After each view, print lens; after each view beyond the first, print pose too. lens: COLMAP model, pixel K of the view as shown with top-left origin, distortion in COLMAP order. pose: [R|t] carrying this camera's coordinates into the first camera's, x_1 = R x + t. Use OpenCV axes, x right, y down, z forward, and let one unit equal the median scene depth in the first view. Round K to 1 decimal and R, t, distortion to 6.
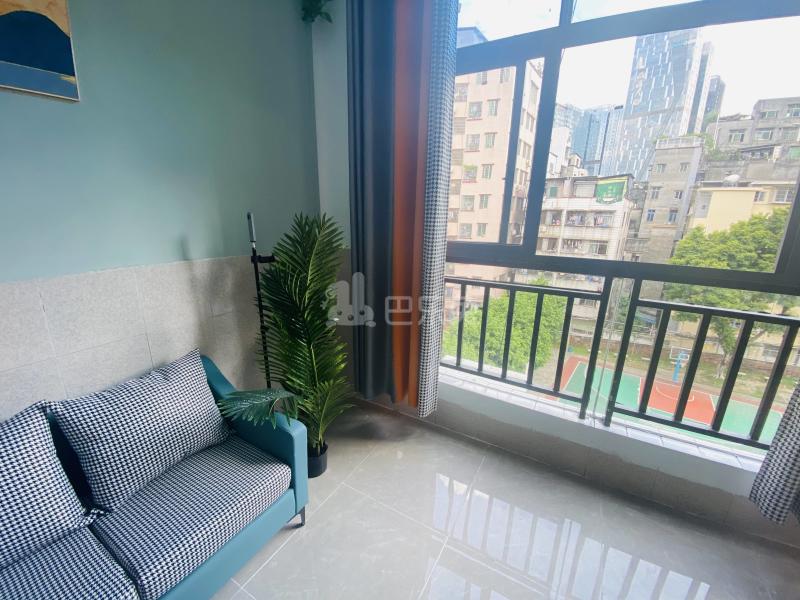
lens RADIAL K [[320.8, 0, 400.0], [0, 320.8, 300.0], [0, 0, 1]] dist [0.002861, -0.008057]
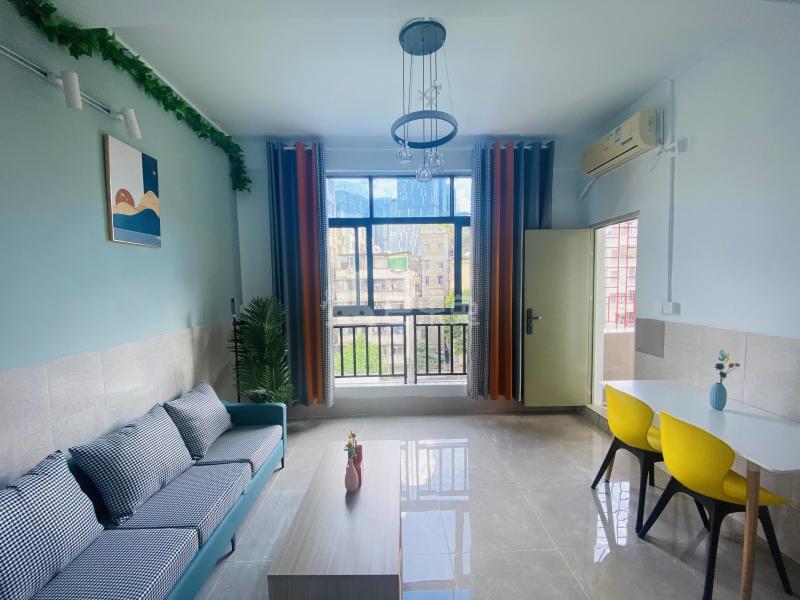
lens RADIAL K [[320.8, 0, 400.0], [0, 320.8, 300.0], [0, 0, 1]] dist [0.002861, -0.008057]
pose [[0.846842, -0.063262, 0.528068, -0.562246], [0.171604, 0.972297, -0.158715, 0.170892], [-0.503398, 0.225025, 0.834238, -0.893432]]
